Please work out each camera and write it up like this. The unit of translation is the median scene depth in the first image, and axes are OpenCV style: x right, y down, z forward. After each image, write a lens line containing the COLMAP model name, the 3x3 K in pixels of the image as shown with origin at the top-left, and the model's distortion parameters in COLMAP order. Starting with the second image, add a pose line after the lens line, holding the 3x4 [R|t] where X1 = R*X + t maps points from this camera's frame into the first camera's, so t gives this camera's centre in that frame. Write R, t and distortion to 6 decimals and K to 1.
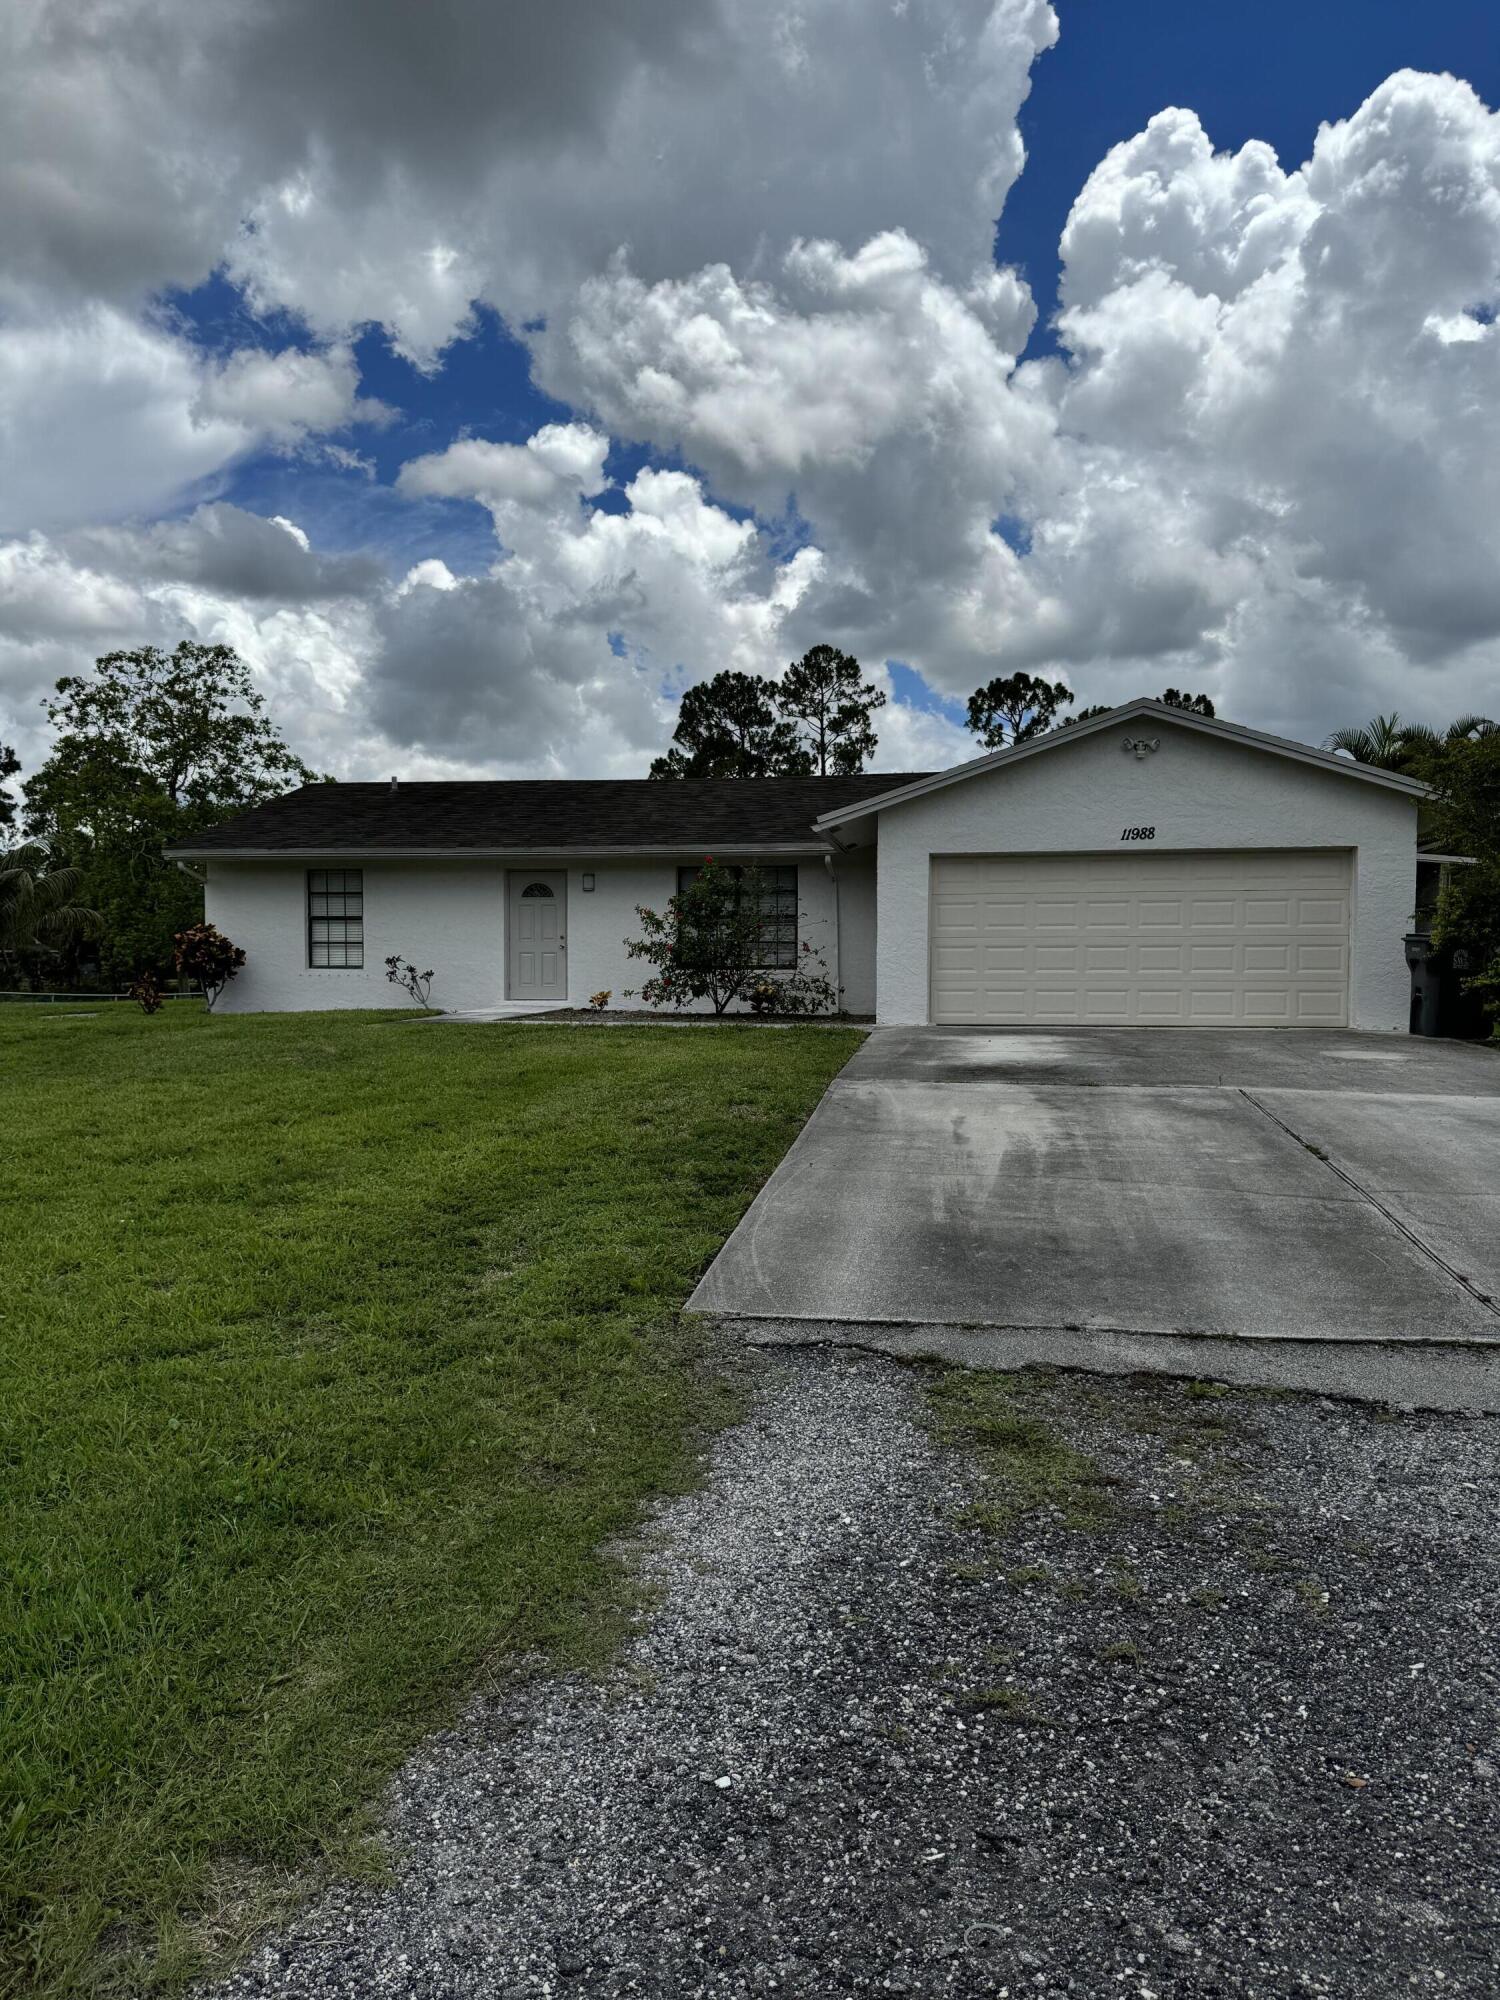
lens RADIAL K [[1372.1, 0, 740.2], [0, 1372.1, 1028.9], [0, 0, 1]] dist [0.098285, -0.000649]
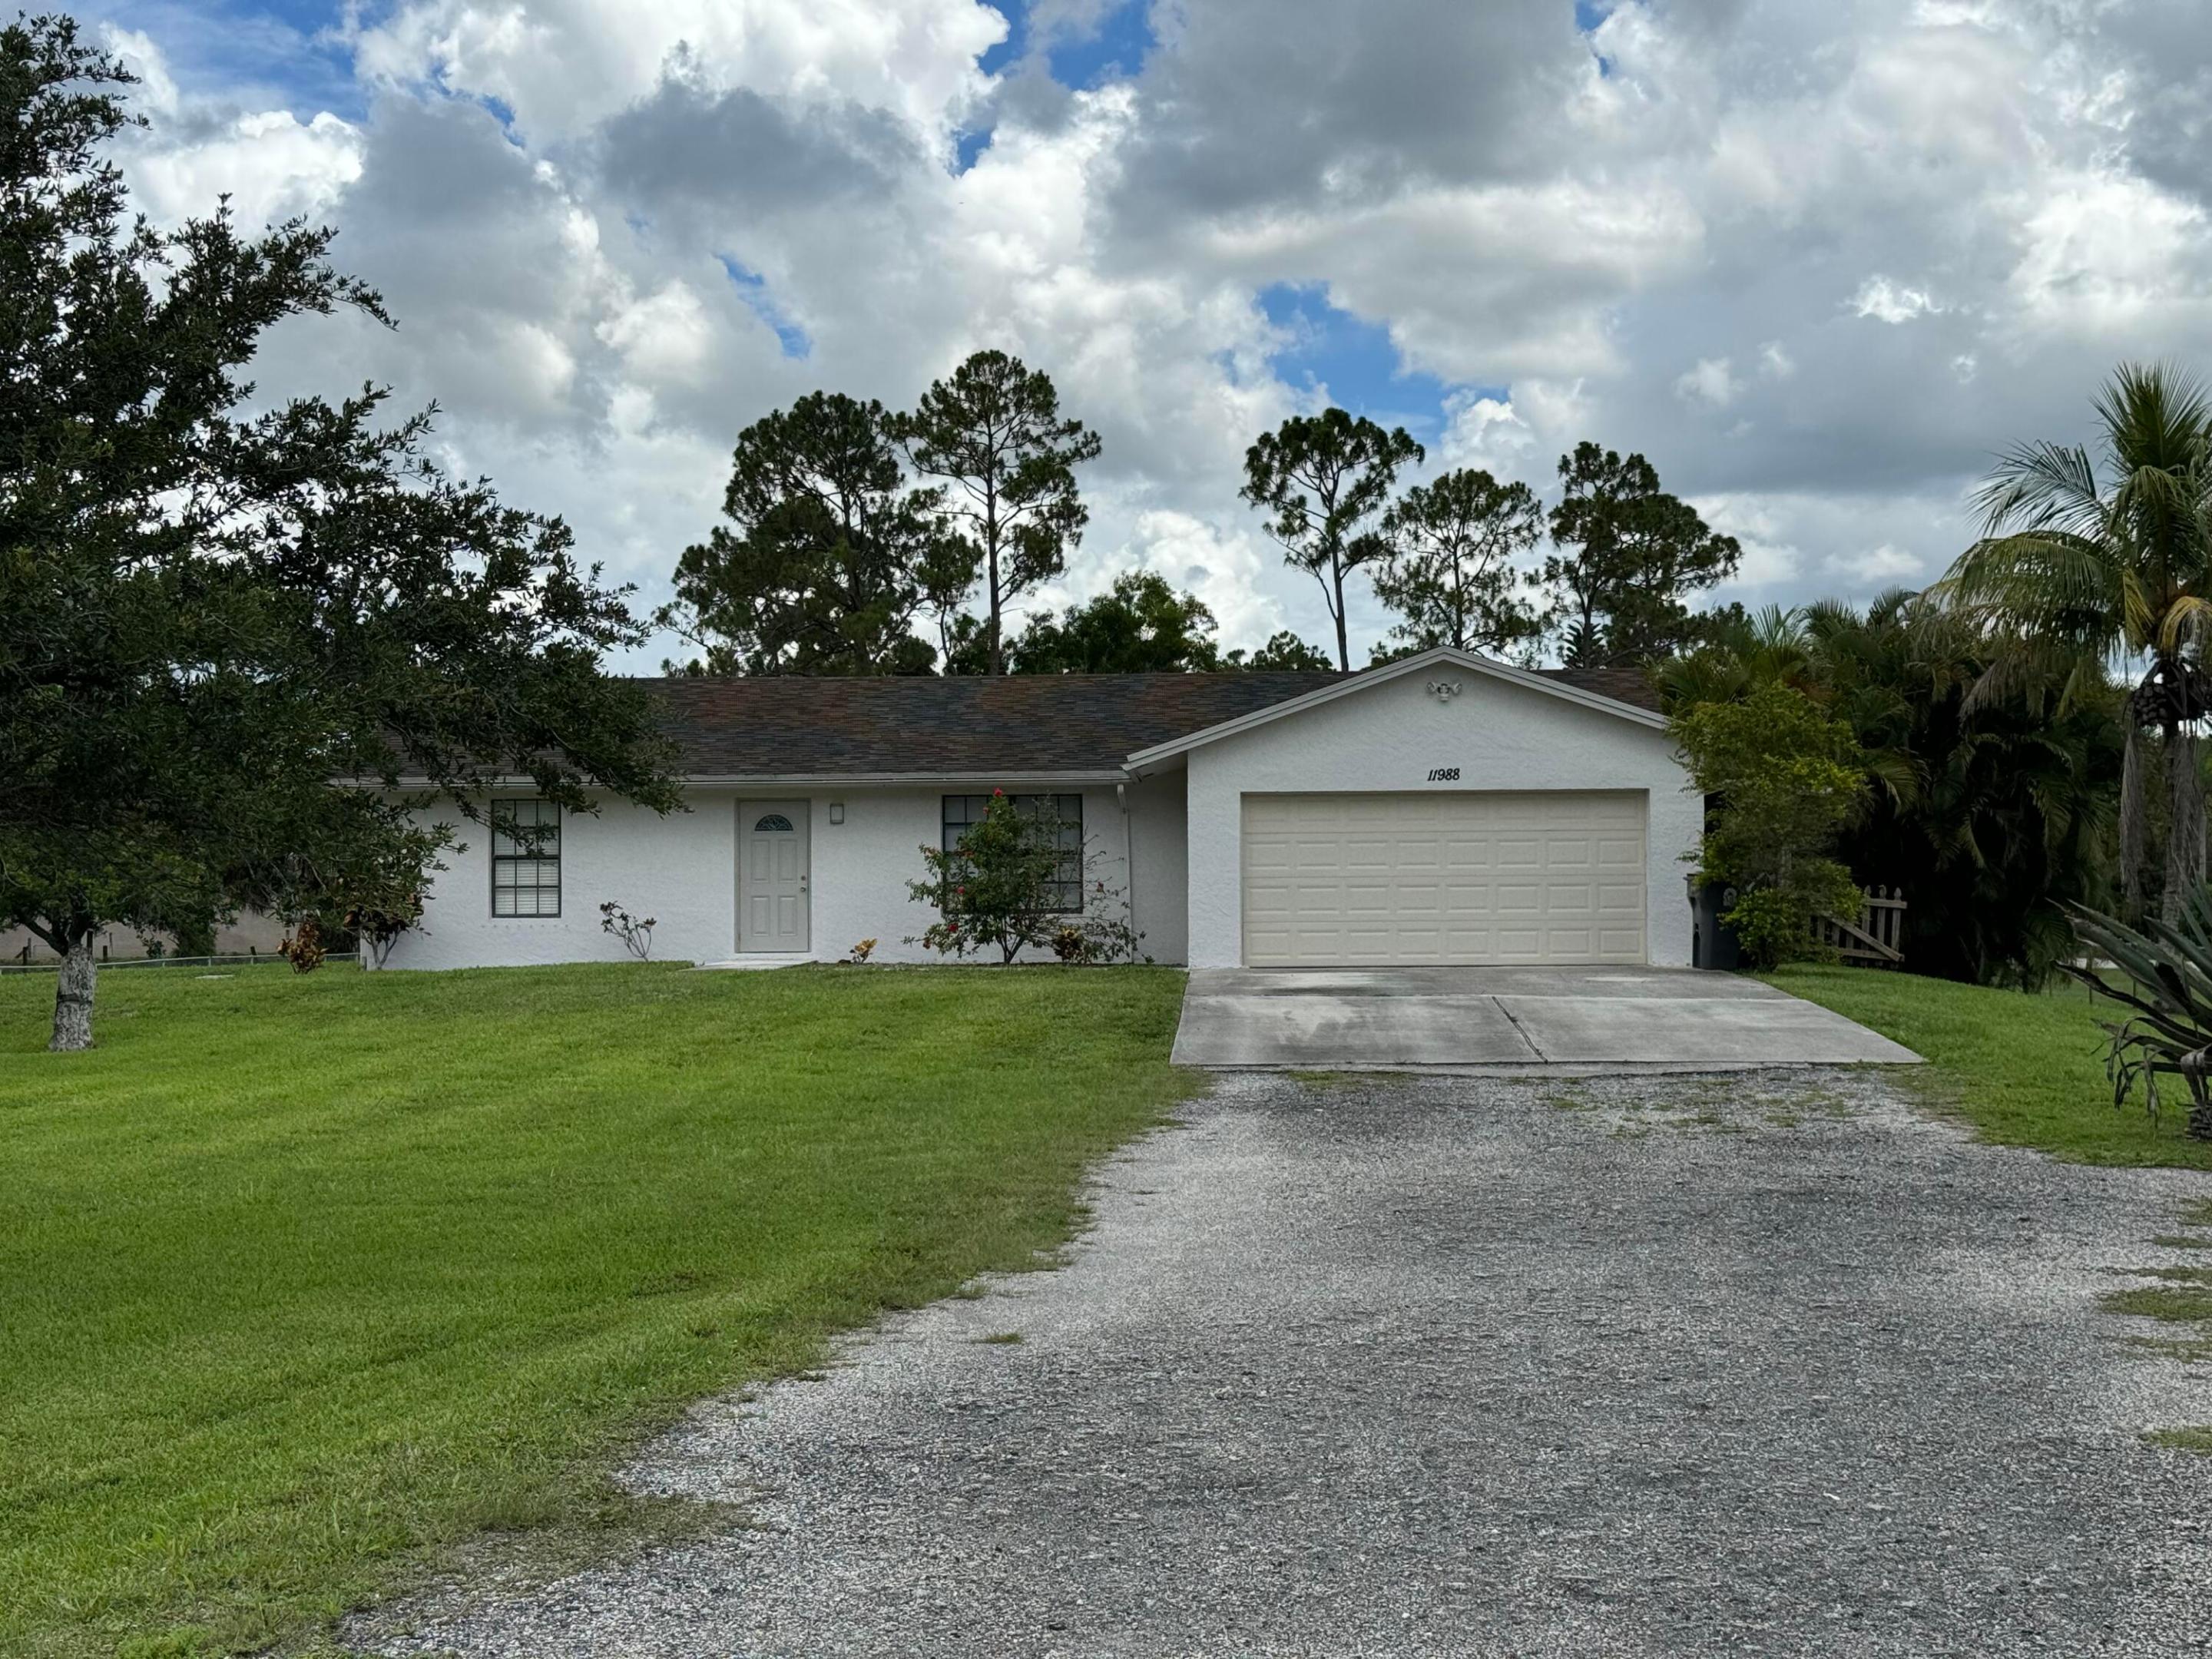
lens RADIAL K [[3097.5, 0, 1106.0], [0, 3097.5, 829.5], [0, 0, 1]] dist [0.158190, 0.020663]
pose [[0.992696, -0.003994, 0.120581, -0.049535], [0.013186, 0.997056, -0.075532, 0.014278], [-0.119924, 0.076571, 0.989826, -0.259406]]
